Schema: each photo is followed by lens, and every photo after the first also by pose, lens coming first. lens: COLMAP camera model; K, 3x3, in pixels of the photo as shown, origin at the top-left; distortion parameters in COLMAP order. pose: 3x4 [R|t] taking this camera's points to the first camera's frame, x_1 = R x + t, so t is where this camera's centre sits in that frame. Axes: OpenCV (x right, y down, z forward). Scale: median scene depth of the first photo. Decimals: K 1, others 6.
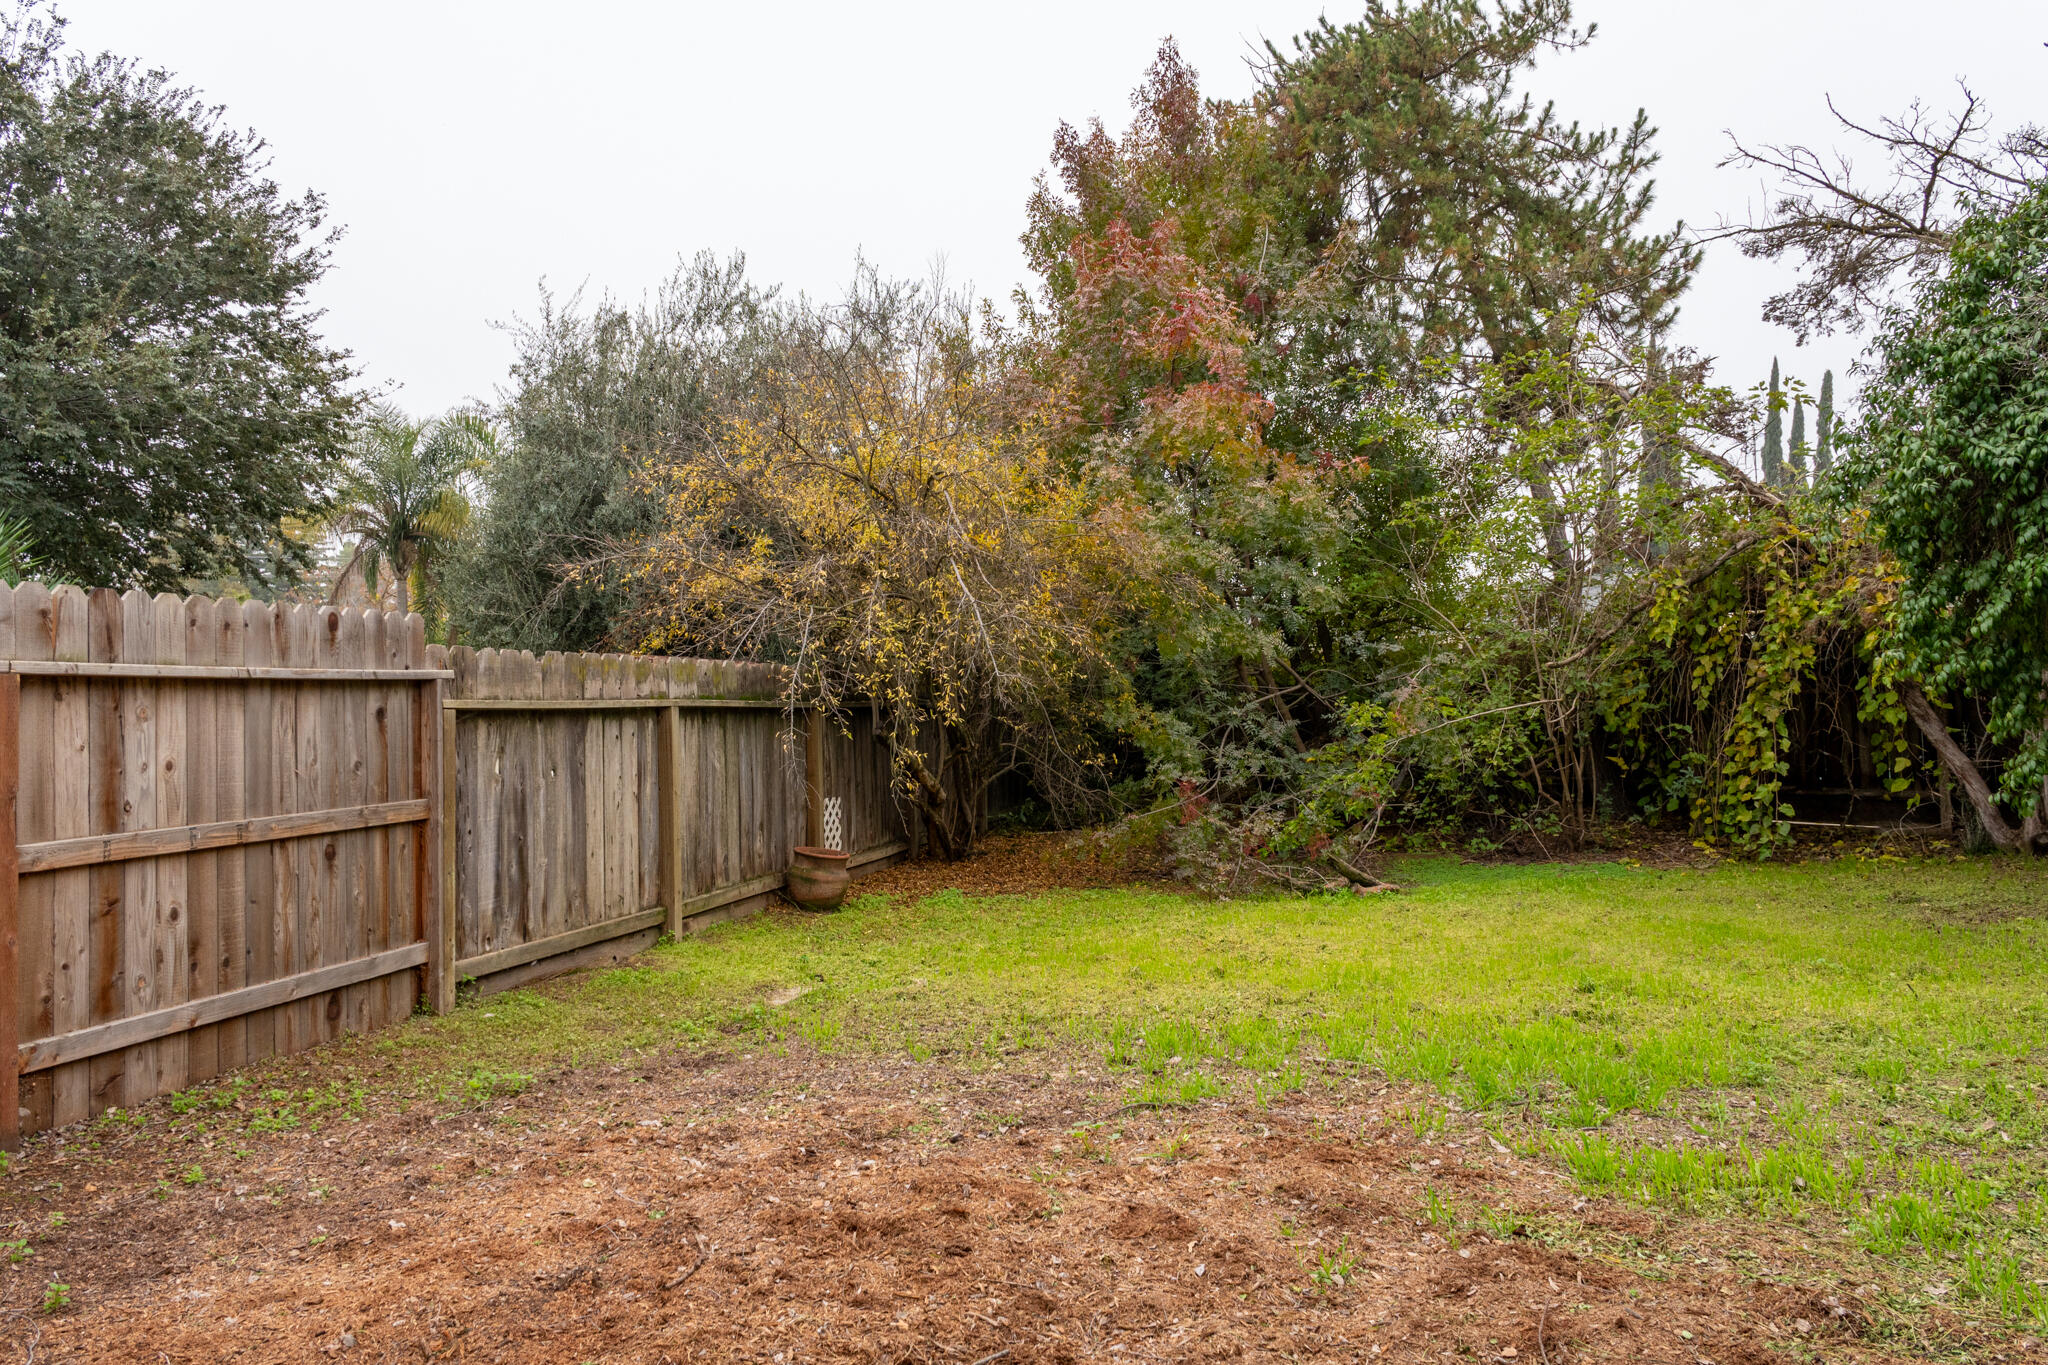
lens RADIAL K [[1560.7, 0, 1024.0], [0, 1560.7, 682.5], [0, 0, 1]] dist [0.008020, 0.009071]
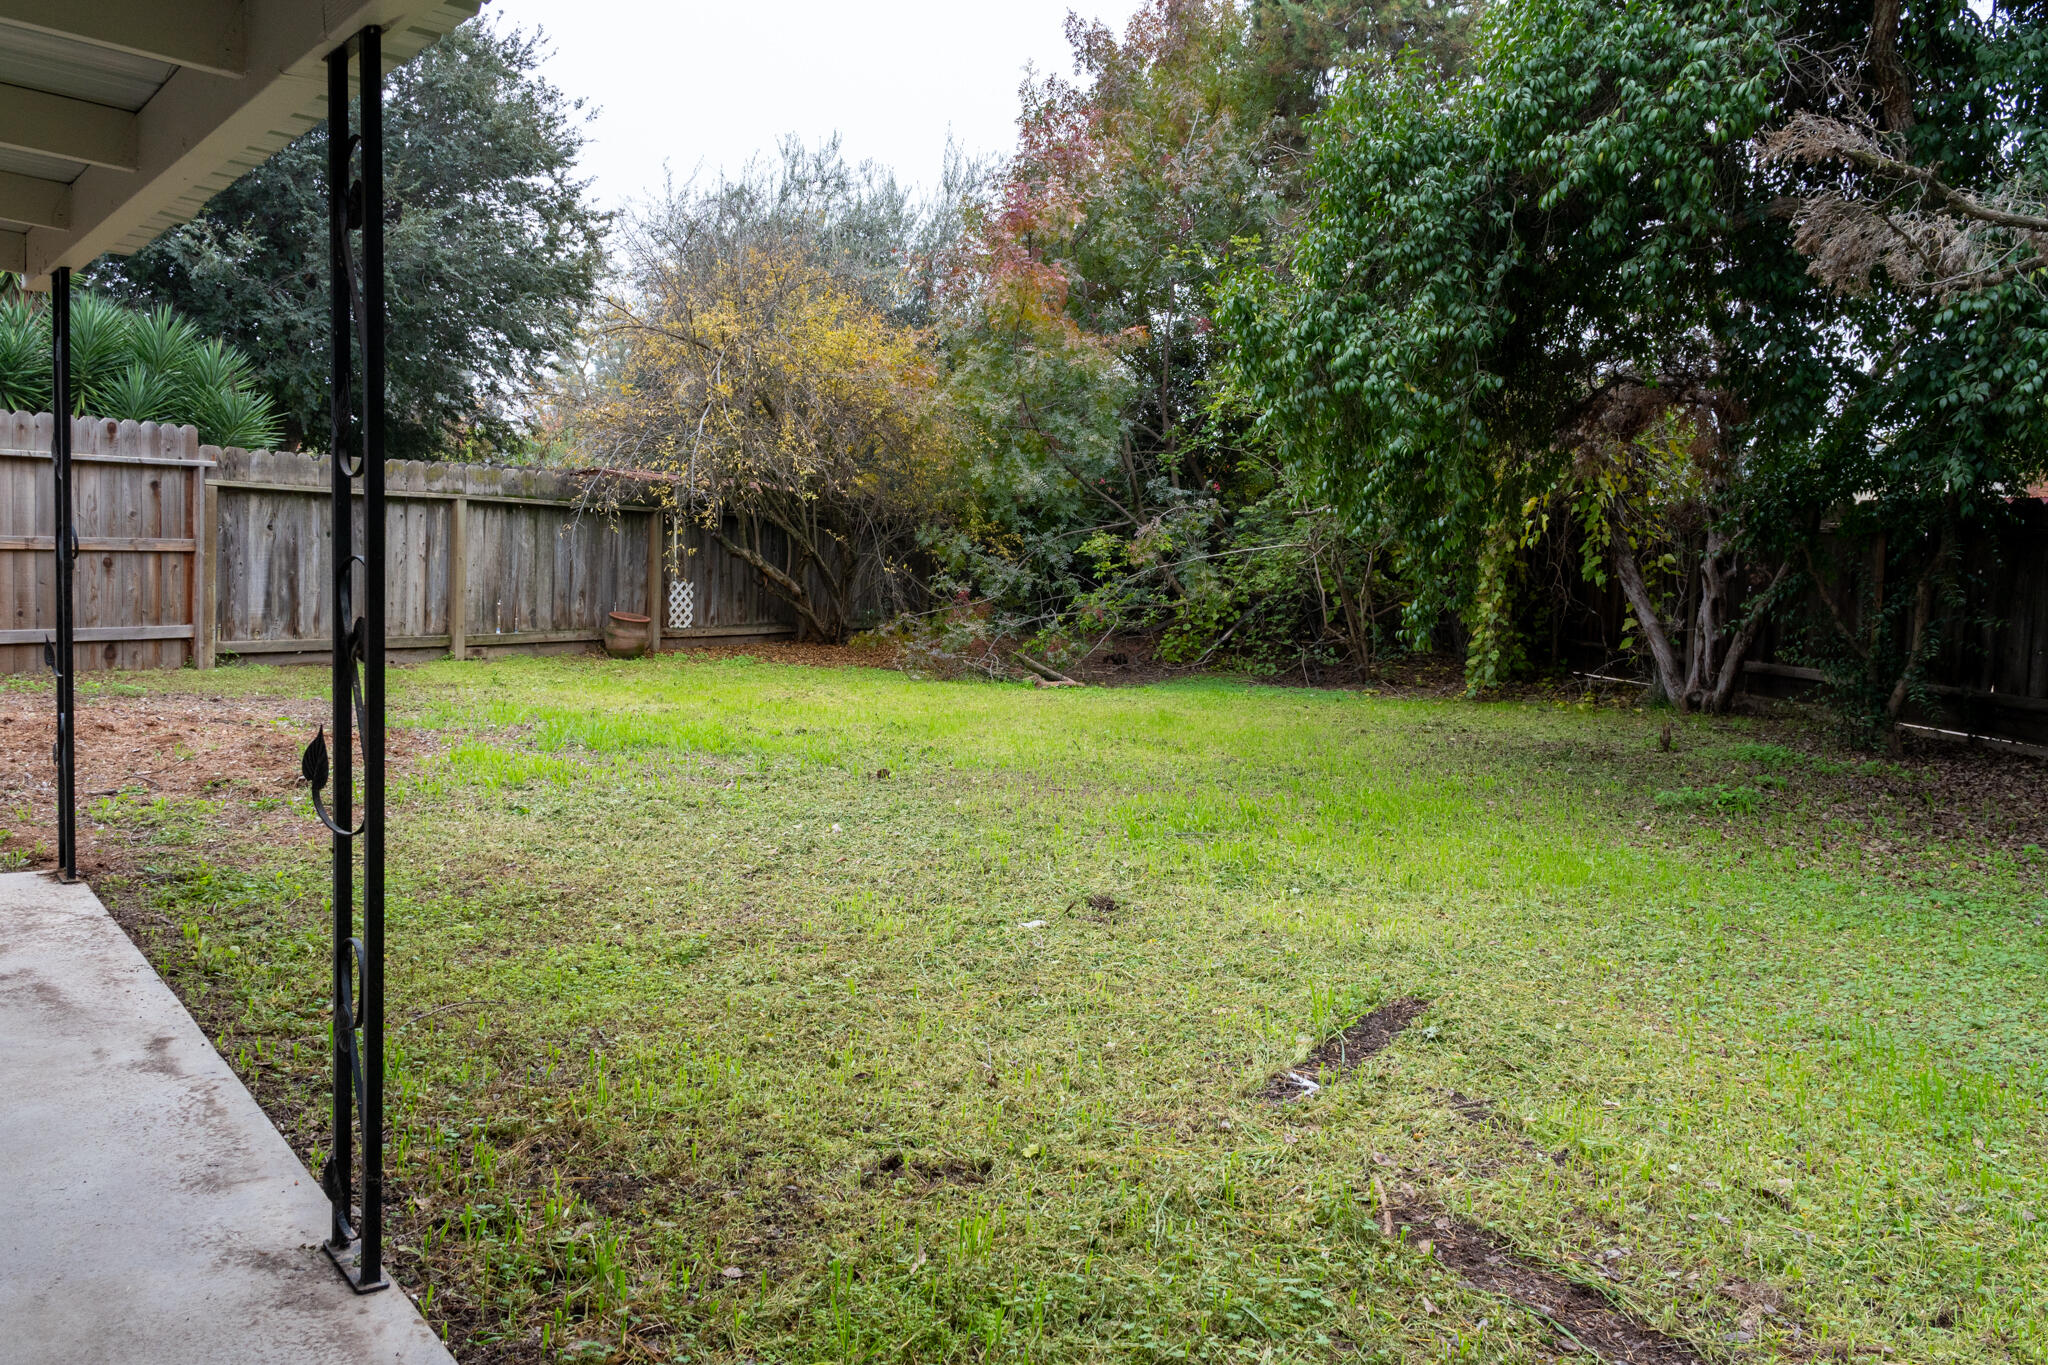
lens RADIAL K [[1573.1, 0, 1024.0], [0, 1573.1, 682.5], [0, 0, 1]] dist [0.010525, 0.008242]
pose [[0.951316, 0.086210, -0.295916, 0.748780], [-0.055947, 0.992436, 0.109270, -0.005131], [0.303098, -0.087395, 0.948943, -0.258154]]
